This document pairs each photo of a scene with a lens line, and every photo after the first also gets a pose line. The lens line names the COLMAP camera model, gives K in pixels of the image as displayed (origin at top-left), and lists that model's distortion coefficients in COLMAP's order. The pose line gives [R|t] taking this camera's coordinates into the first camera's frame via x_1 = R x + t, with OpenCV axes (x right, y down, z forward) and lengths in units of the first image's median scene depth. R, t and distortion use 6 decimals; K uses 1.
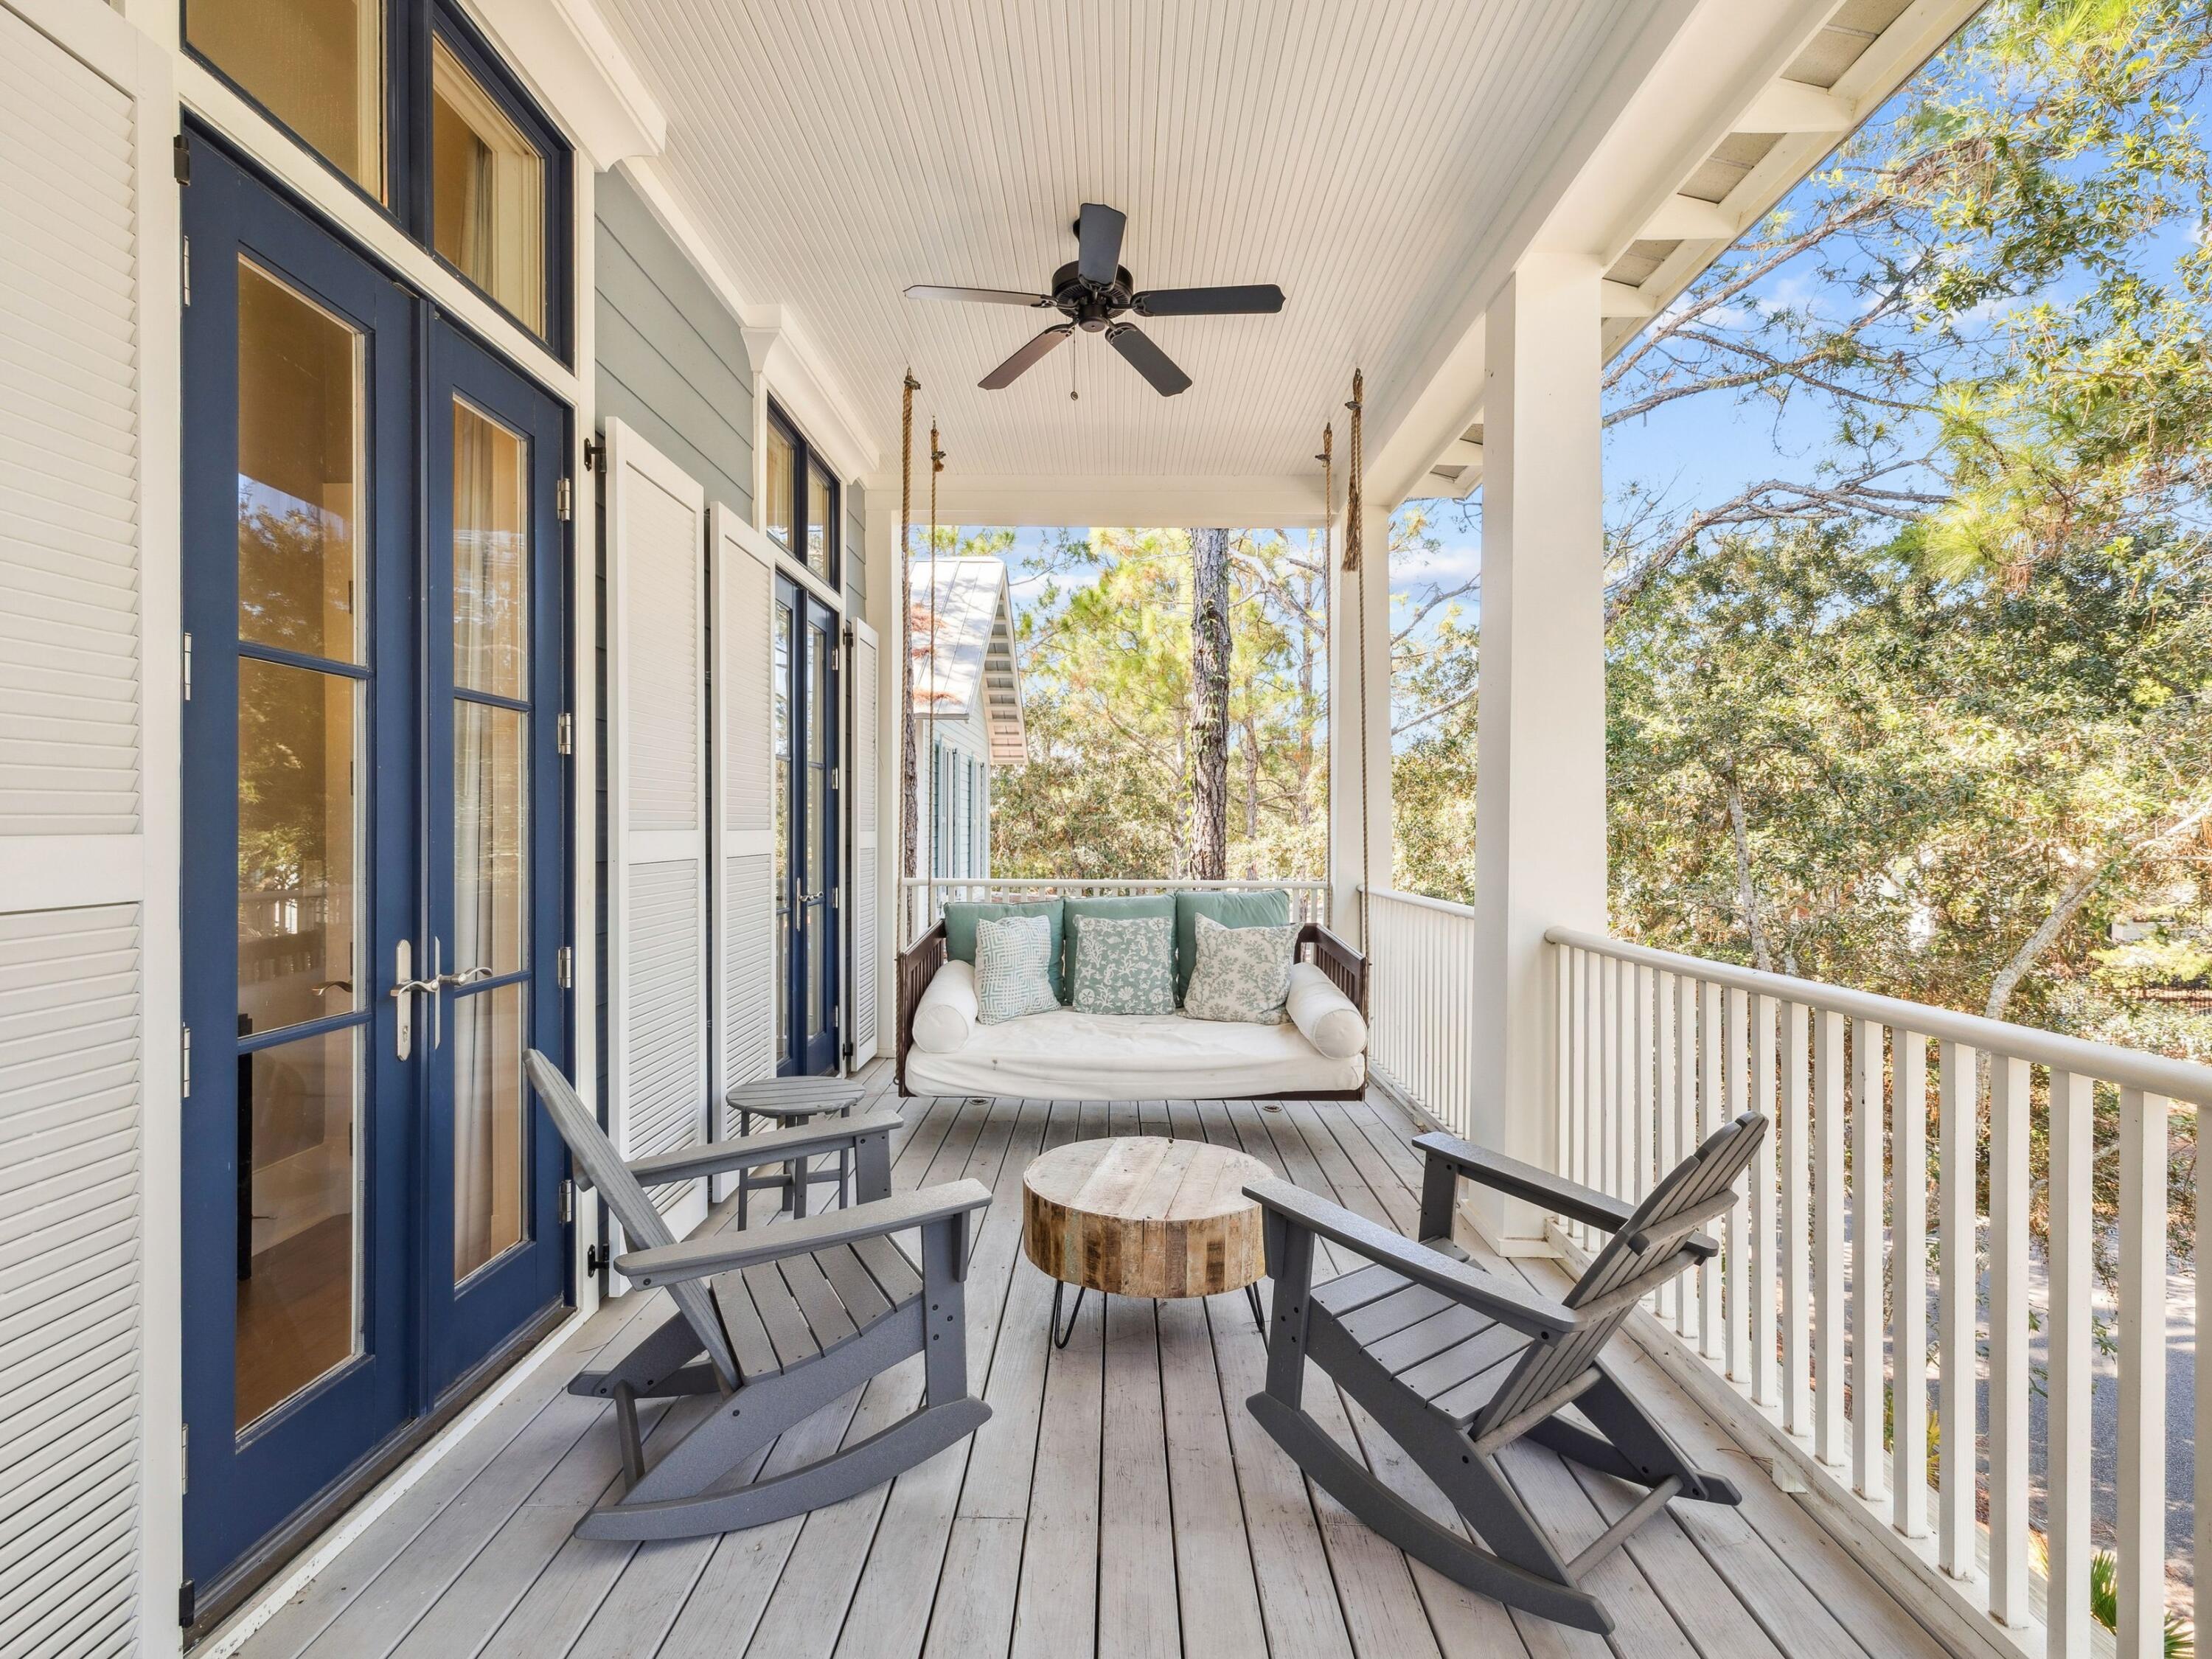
lens RADIAL K [[1120.7, 0, 1106.6], [0, 1120.7, 824.6], [0, 0, 1]] dist [0.000414, 0.002107]
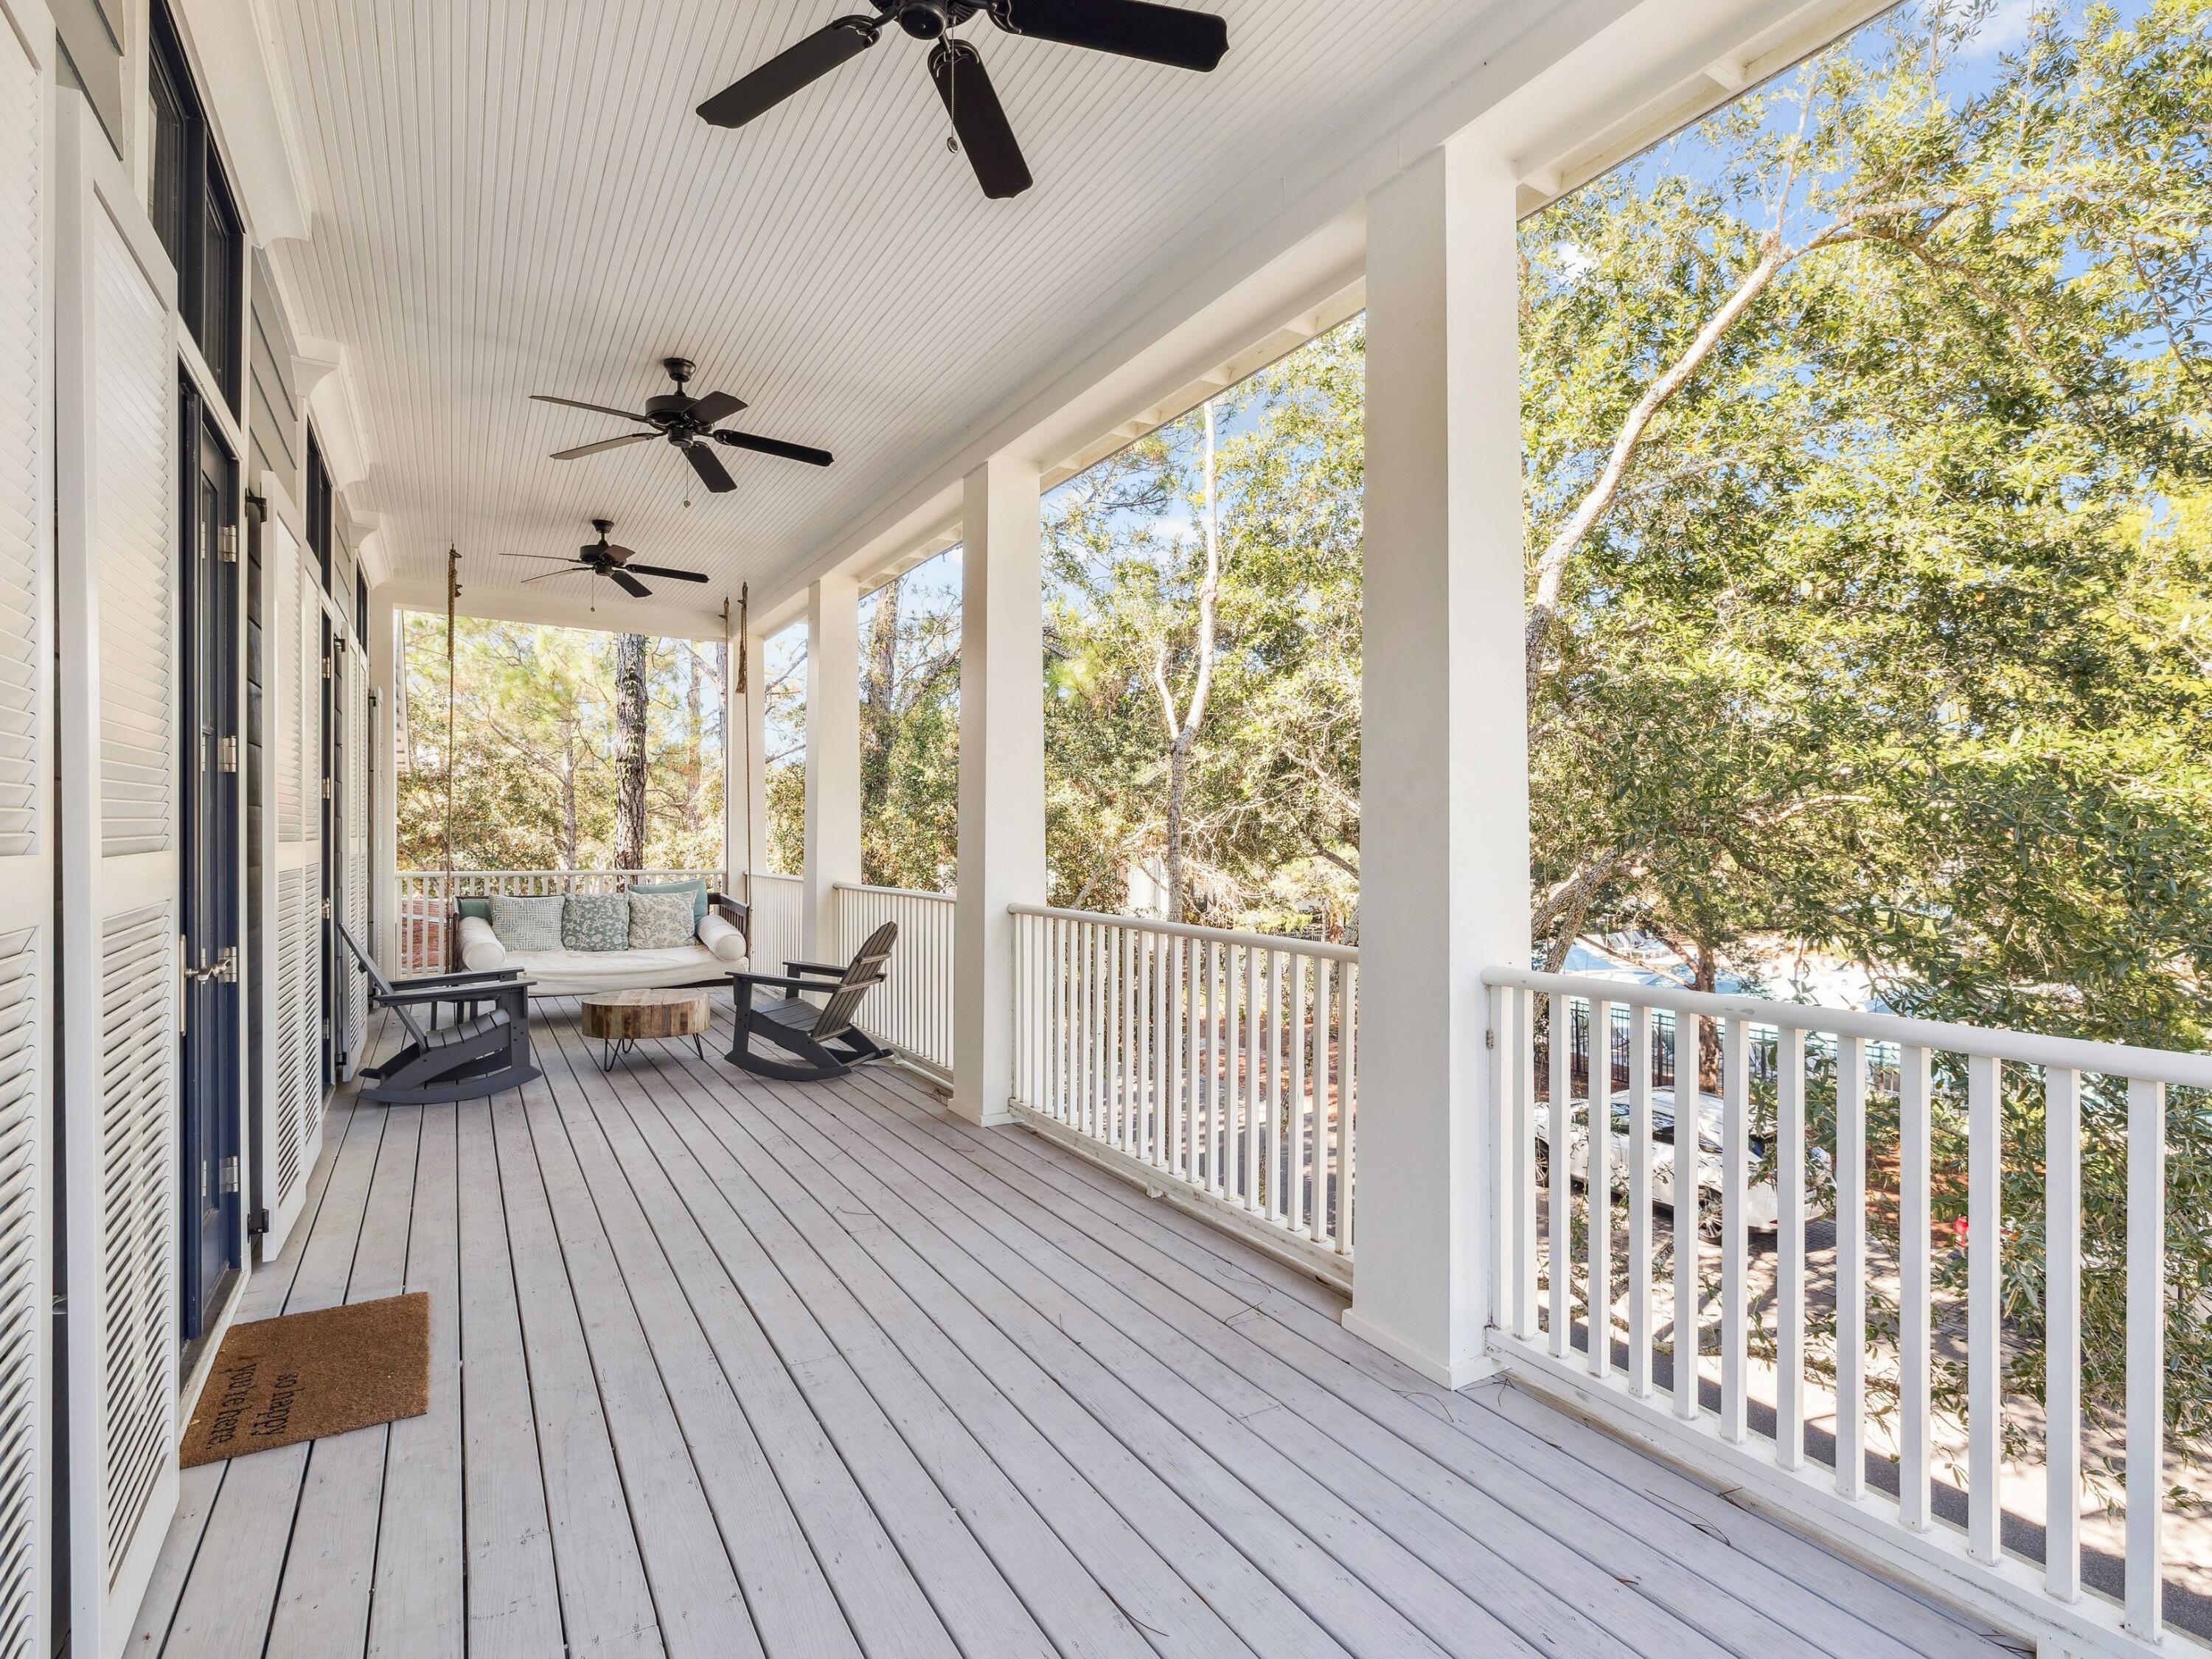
lens RADIAL K [[1120.7, 0, 1111.4], [0, 1120.7, 829.9], [0, 0, 1]] dist [0.000414, 0.002107]
pose [[0.857433, 0.001929, 0.514592, -0.081124], [-0.002285, 0.999997, 0.000060, -0.003232], [-0.514590, -0.001227, 0.857435, -0.348881]]
